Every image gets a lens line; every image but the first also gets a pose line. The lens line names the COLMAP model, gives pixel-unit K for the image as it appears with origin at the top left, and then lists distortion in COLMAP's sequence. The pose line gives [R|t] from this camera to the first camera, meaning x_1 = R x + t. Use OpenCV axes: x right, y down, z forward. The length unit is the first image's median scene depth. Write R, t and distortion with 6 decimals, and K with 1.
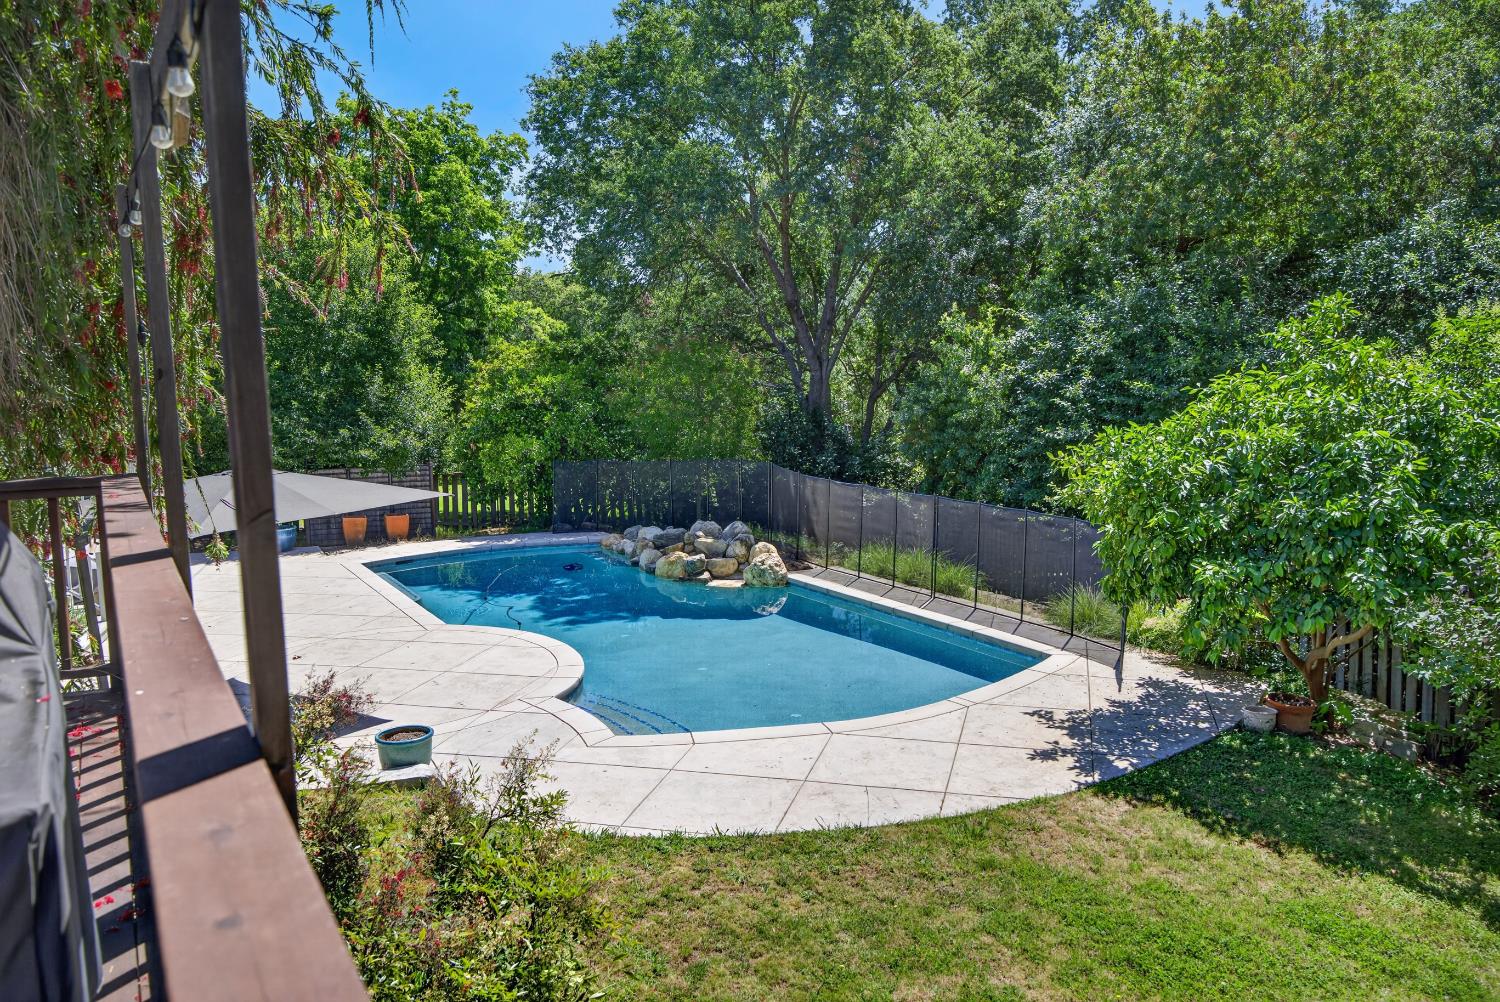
lens RADIAL K [[1110.4, 0, 750.0], [0, 1110.4, 501.0], [0, 0, 1]] dist [-0.000720, 0.002321]
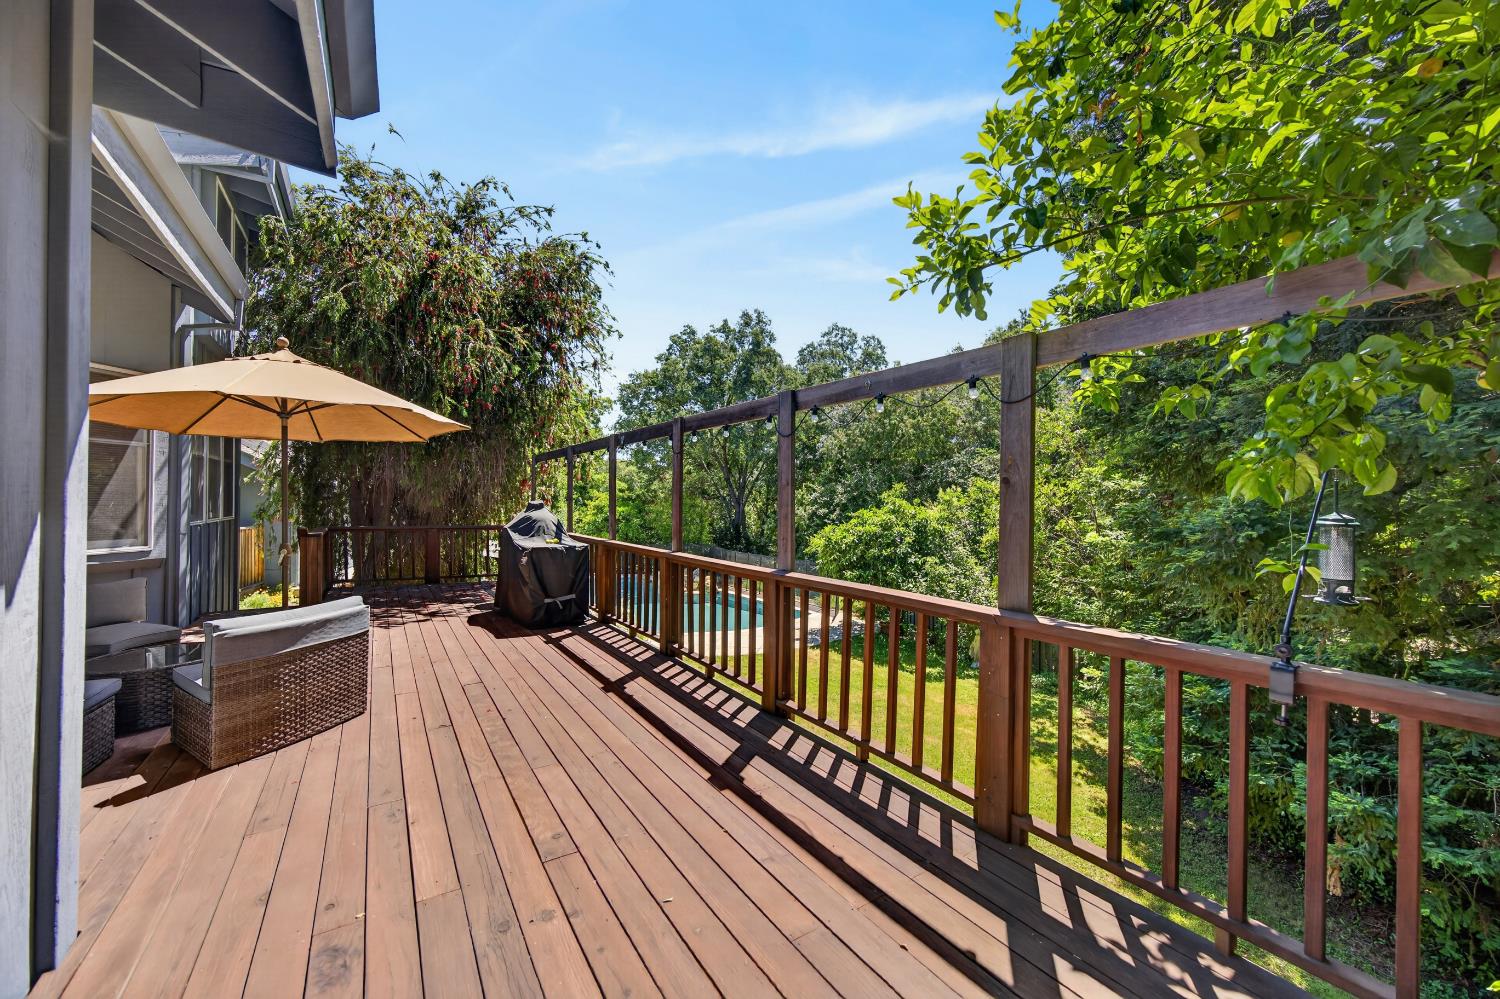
lens RADIAL K [[605.0, 0, 750.0], [0, 605.0, 499.5], [0, 0, 1]] dist [0.000162, 0.000100]
pose [[0.998603, 0.022784, 0.047668, 0.031477], [-0.016053, 0.990429, -0.137088, 0.045639], [-0.050335, 0.136132, 0.989411, -0.306863]]
